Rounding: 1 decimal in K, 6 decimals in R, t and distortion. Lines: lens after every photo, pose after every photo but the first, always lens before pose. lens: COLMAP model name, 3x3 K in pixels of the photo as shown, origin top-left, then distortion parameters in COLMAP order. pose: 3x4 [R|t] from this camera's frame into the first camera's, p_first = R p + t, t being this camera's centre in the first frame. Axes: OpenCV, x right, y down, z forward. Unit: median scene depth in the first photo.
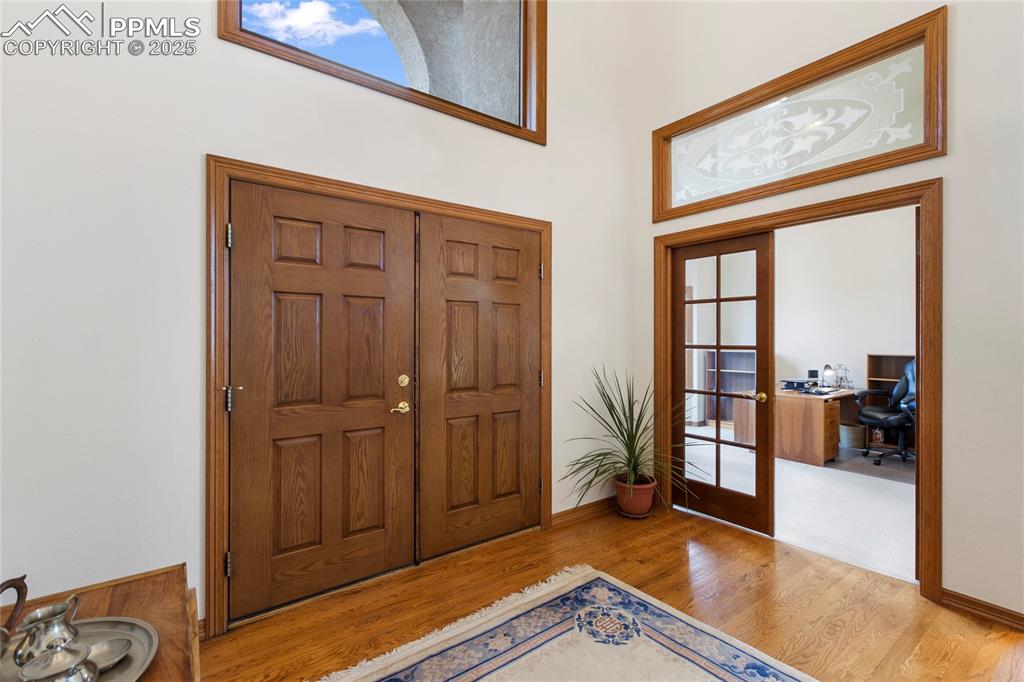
lens RADIAL K [[458.8, 0, 514.5], [0, 458.8, 338.4], [0, 0, 1]] dist [0.001048, 0.000016]
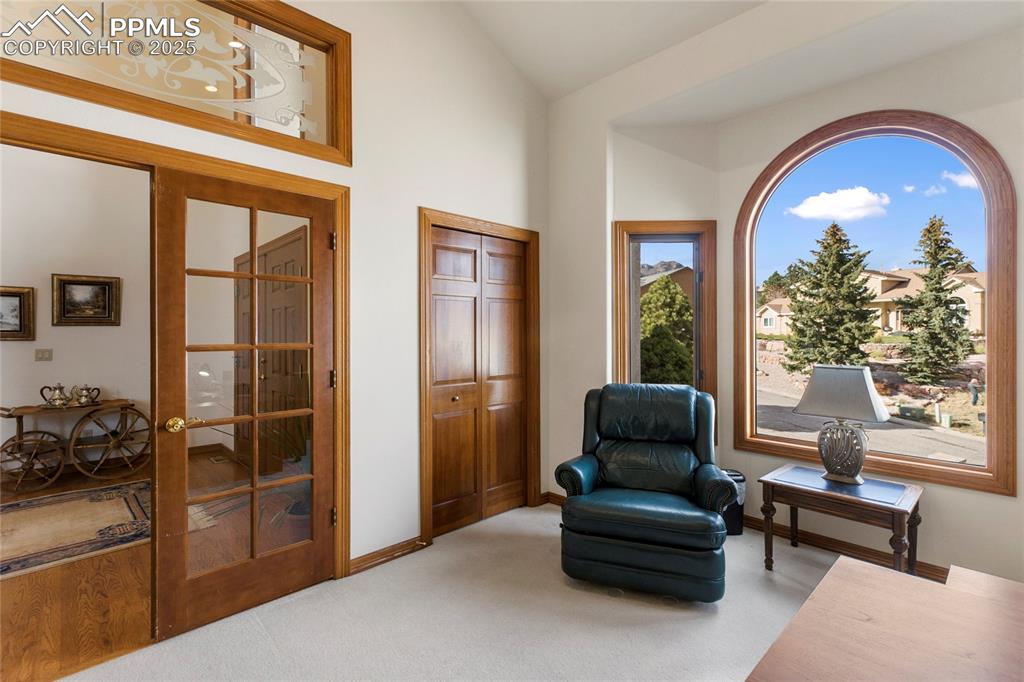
lens RADIAL K [[474.7, 0, 512.0], [0, 474.7, 341.0], [0, 0, 1]] dist [0.014599, 0.000030]
pose [[0.117442, 0.019103, -0.992896, 1.509663], [0.003737, 0.999799, 0.019678, -0.012988], [0.993073, -0.006021, 0.117347, 1.654063]]
